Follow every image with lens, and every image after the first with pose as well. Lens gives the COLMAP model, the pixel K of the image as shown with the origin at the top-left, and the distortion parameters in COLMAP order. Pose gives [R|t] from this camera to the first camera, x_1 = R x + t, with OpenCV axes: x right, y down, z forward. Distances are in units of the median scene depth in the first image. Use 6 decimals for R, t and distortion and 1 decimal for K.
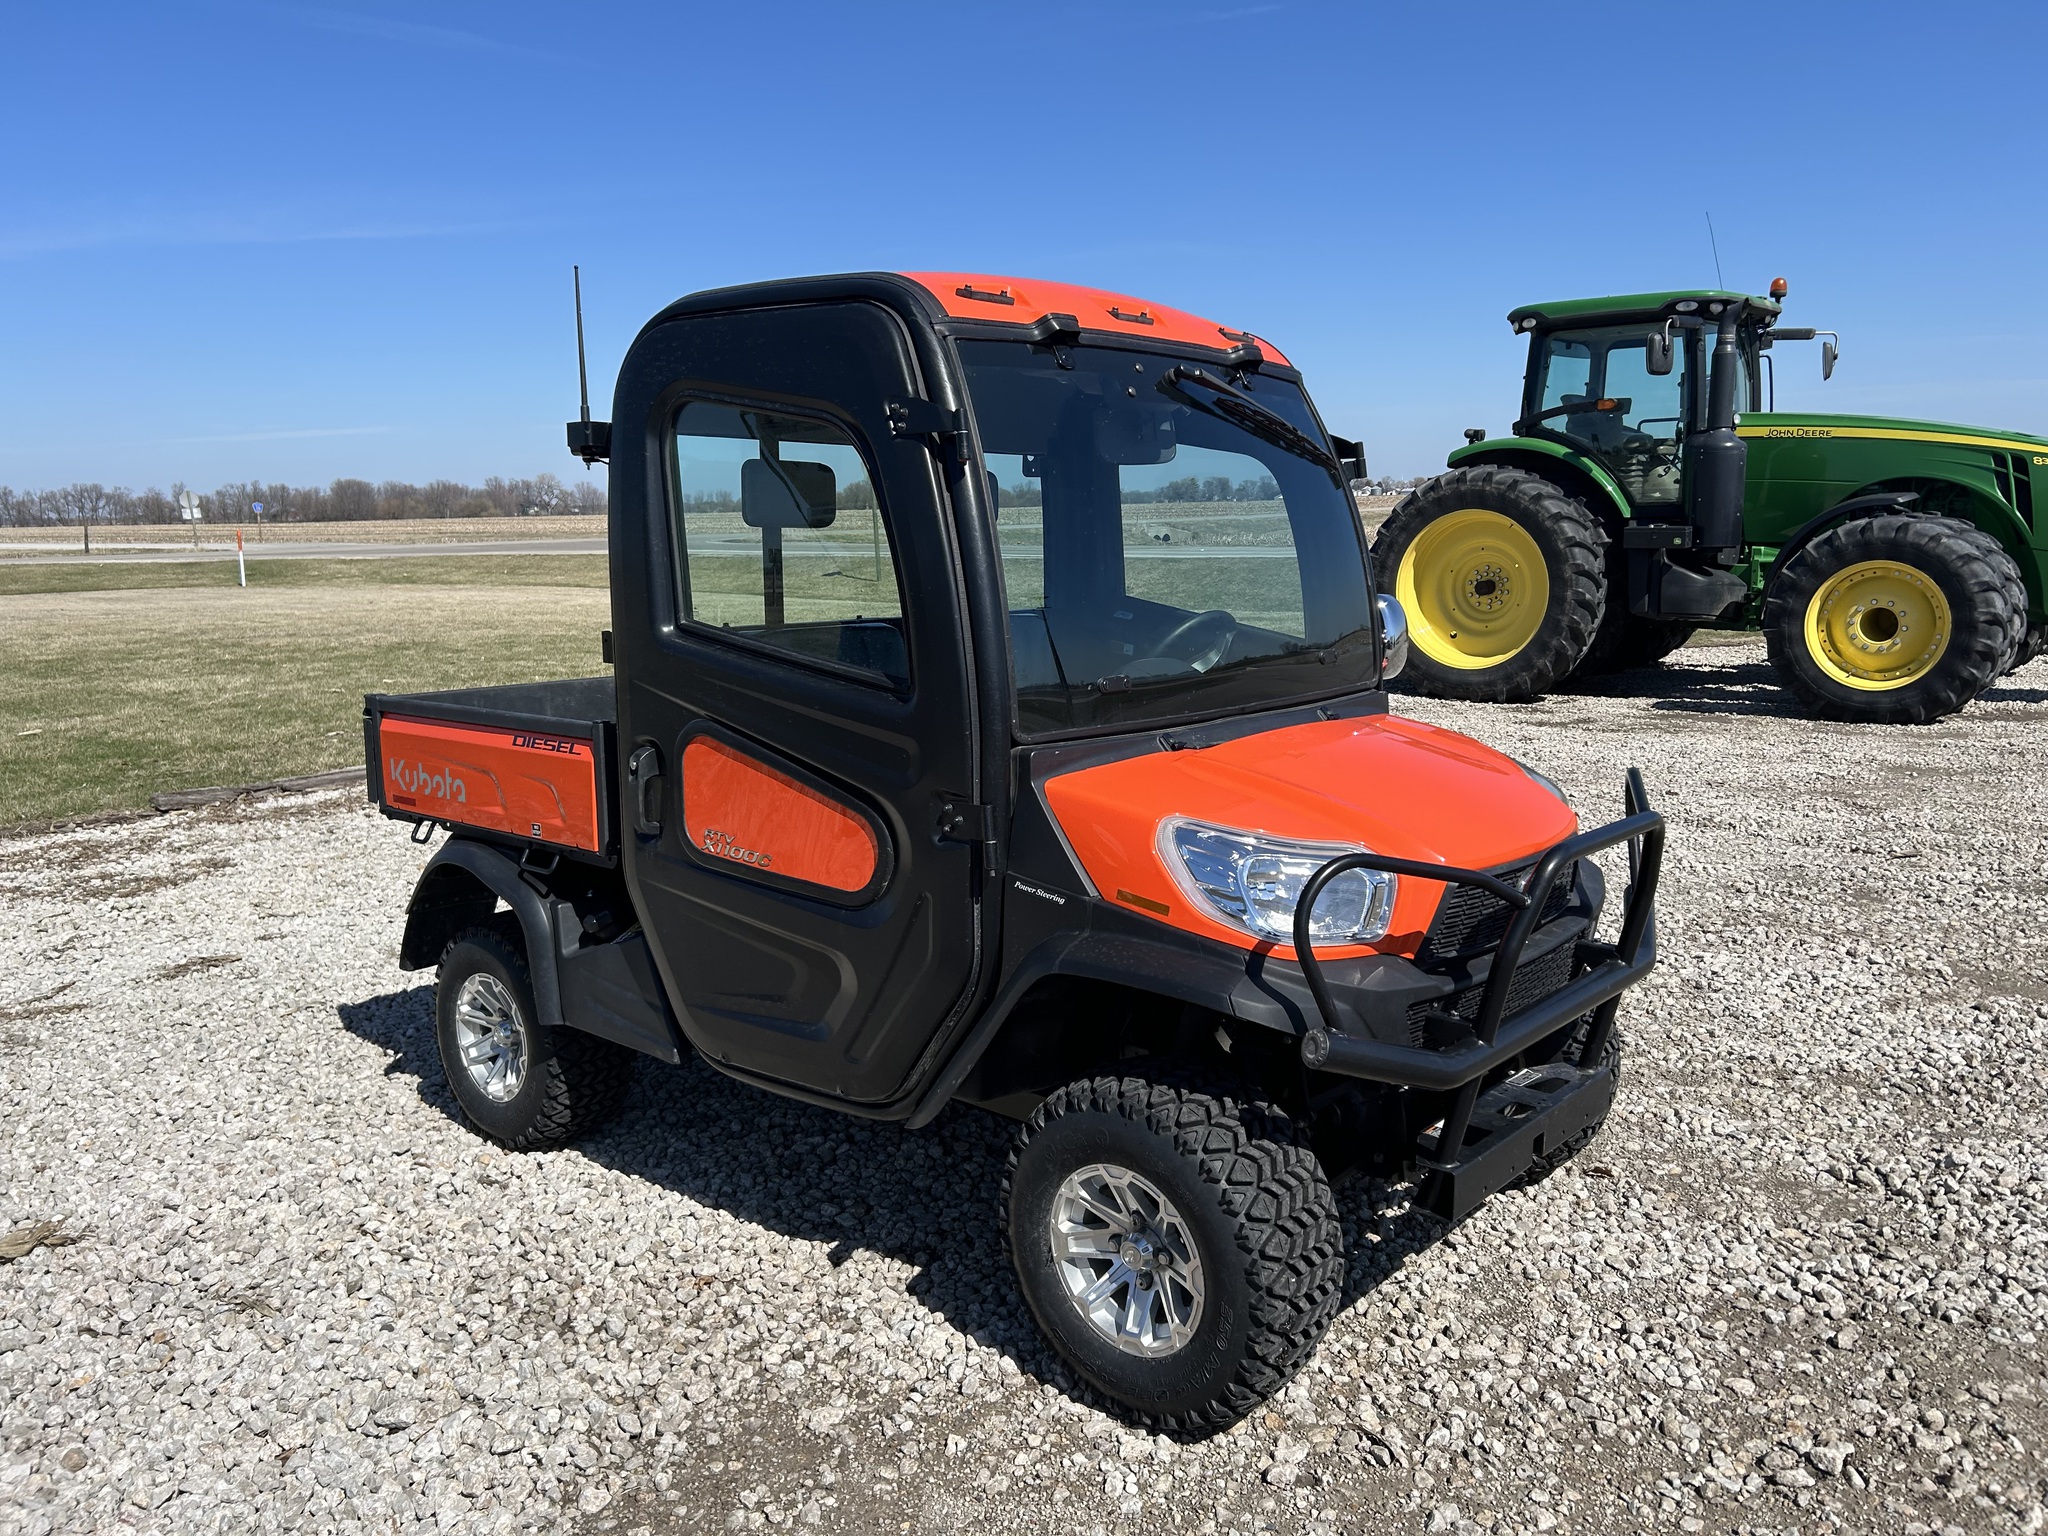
lens RADIAL K [[1562.3, 0, 1027.9], [0, 1562.3, 742.8], [0, 0, 1]] dist [0.002481, -0.000387]
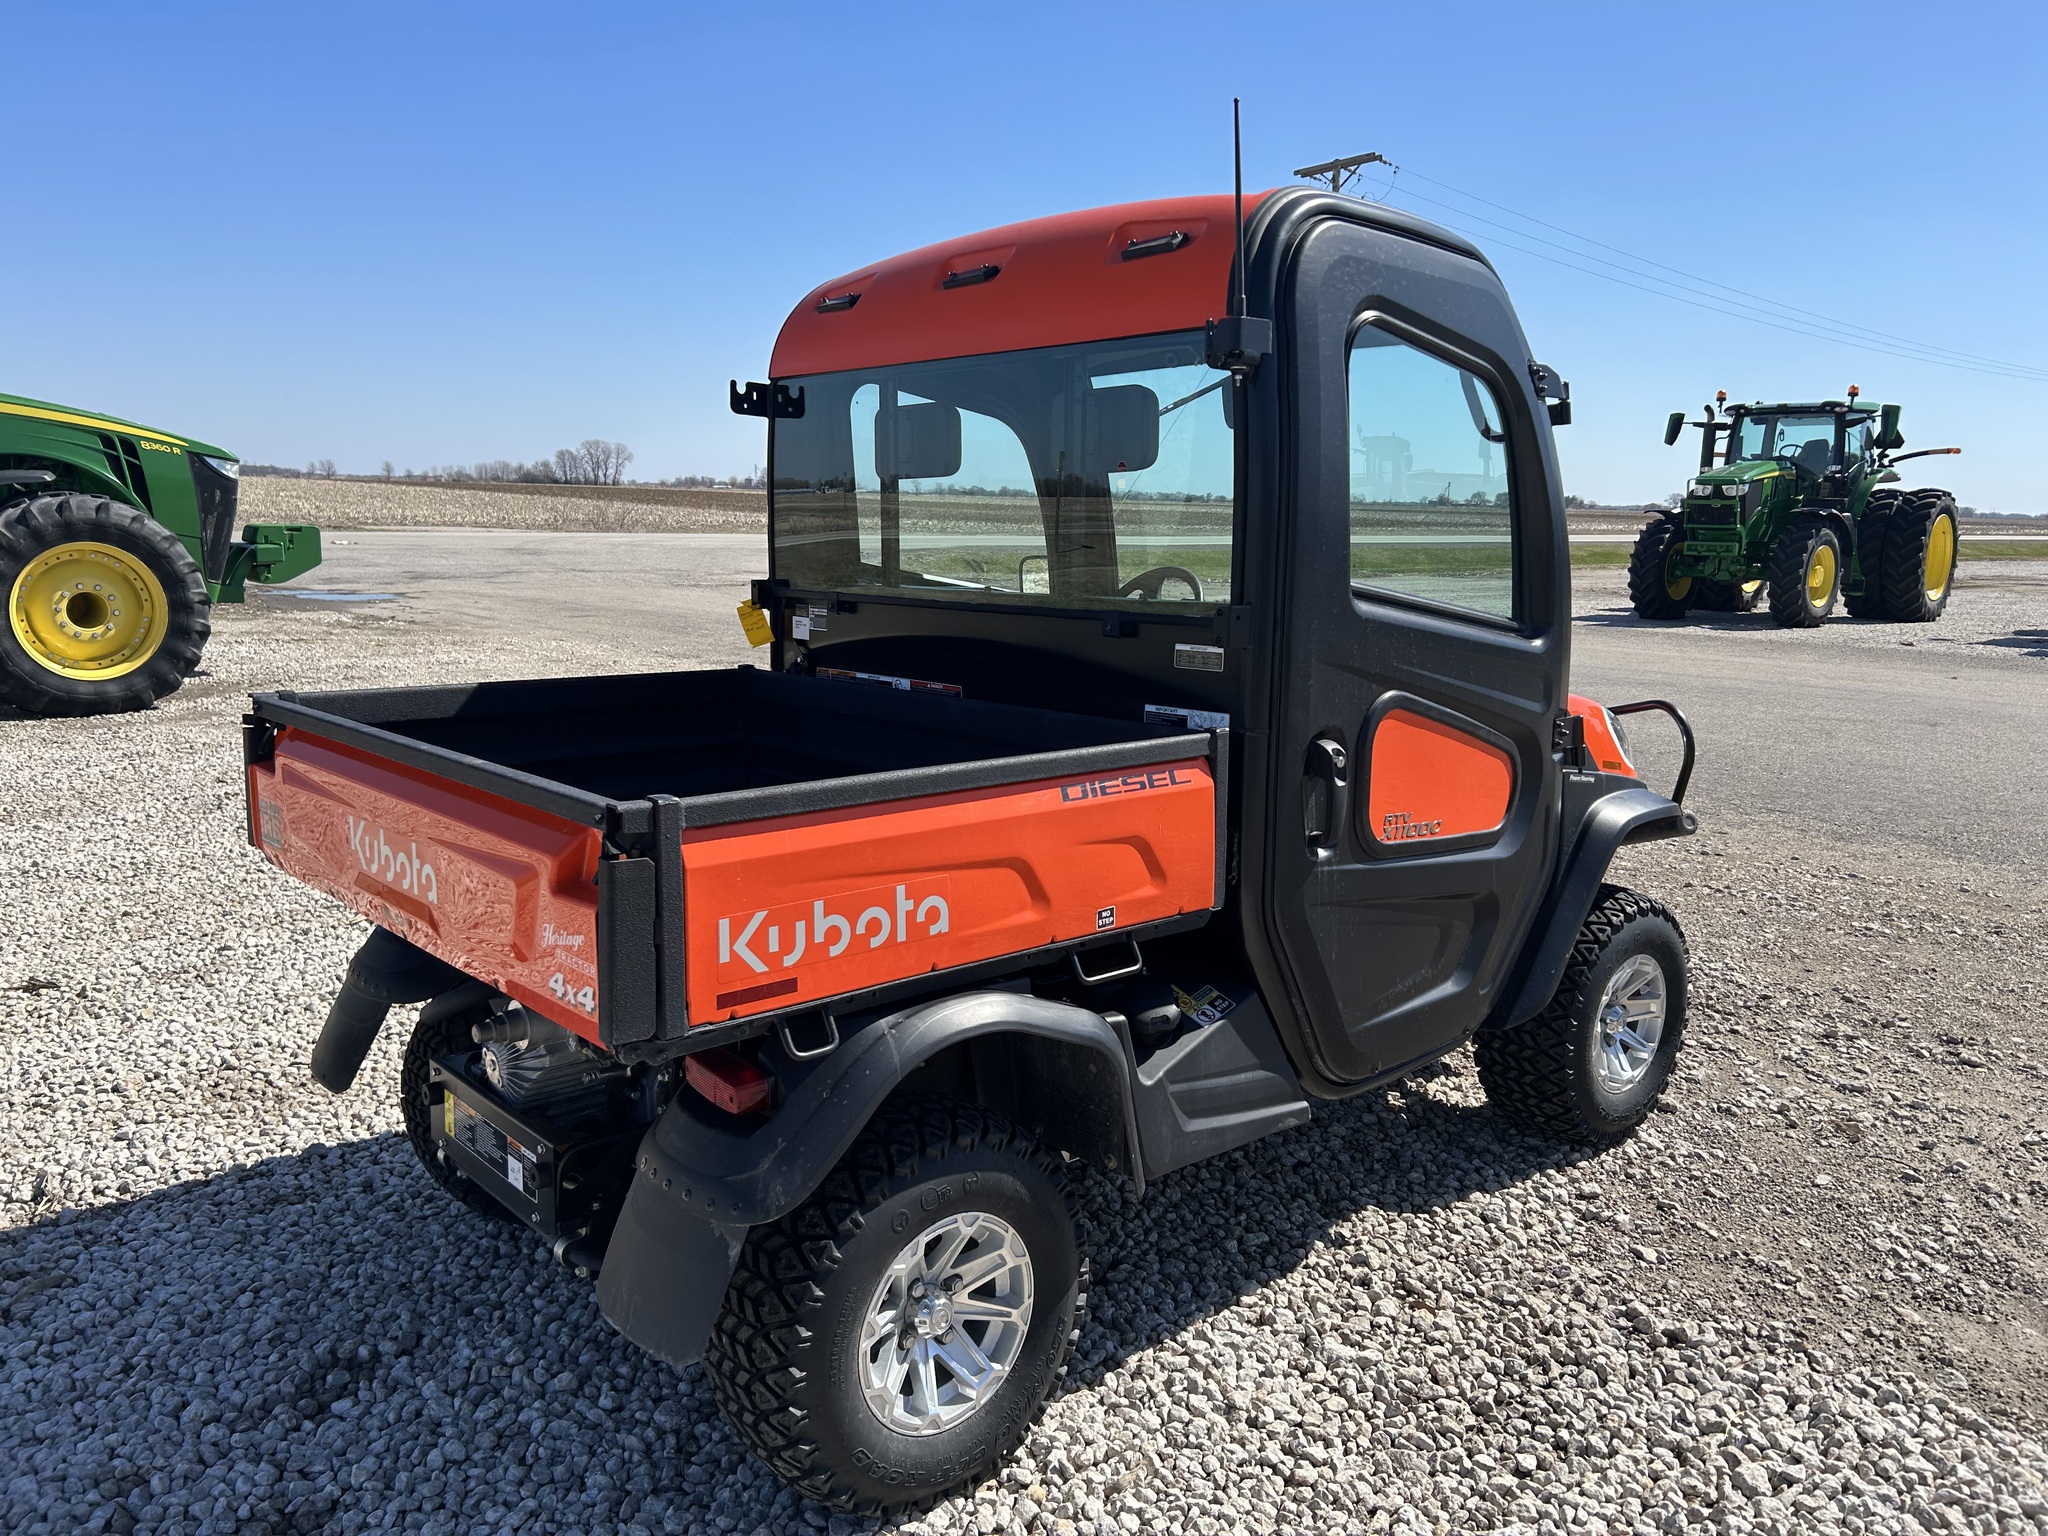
lens RADIAL K [[1538.4, 0, 1031.9], [0, 1538.4, 748.0], [0, 0, 1]] dist [0.061071, -0.078752]
pose [[0.132807, -0.130374, 0.982530, -0.737273], [0.122735, 0.985844, 0.114224, -0.072350], [-0.983513, 0.105421, 0.146929, 0.721412]]
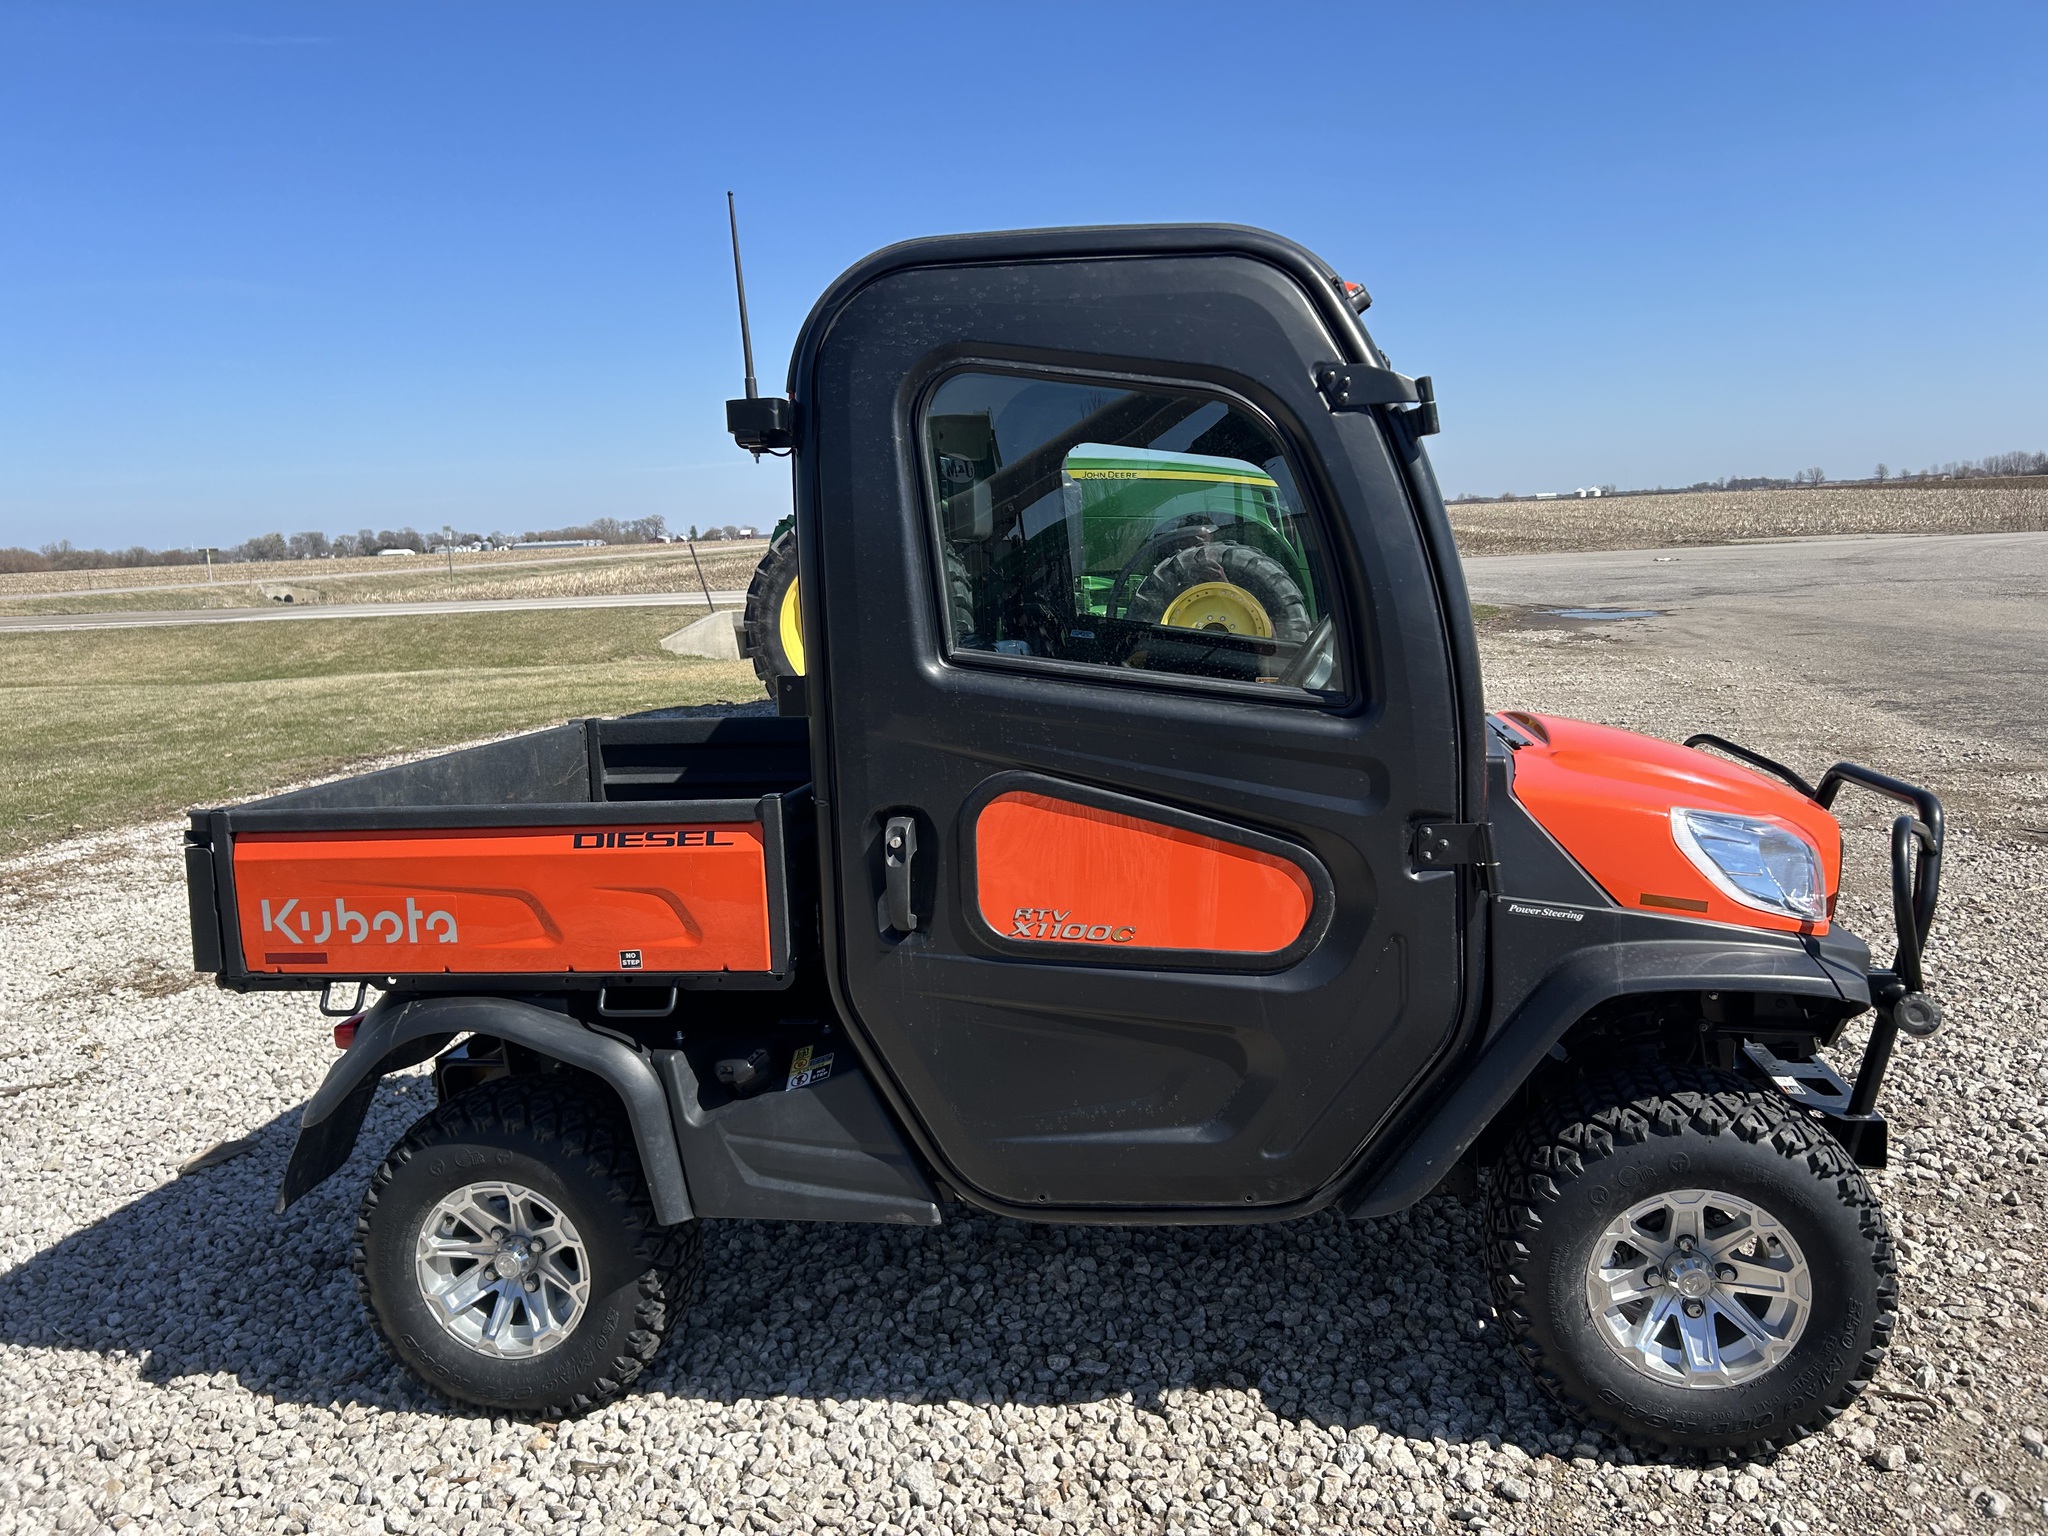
lens RADIAL K [[1537.0, 0, 1043.8], [0, 1537.0, 727.2], [0, 0, 1]] dist [0.071059, -0.084779]
pose [[0.846814, -0.081968, 0.525535, -0.406027], [0.103871, 0.994515, -0.012257, -0.017848], [-0.521647, 0.064967, 0.850684, 0.217486]]
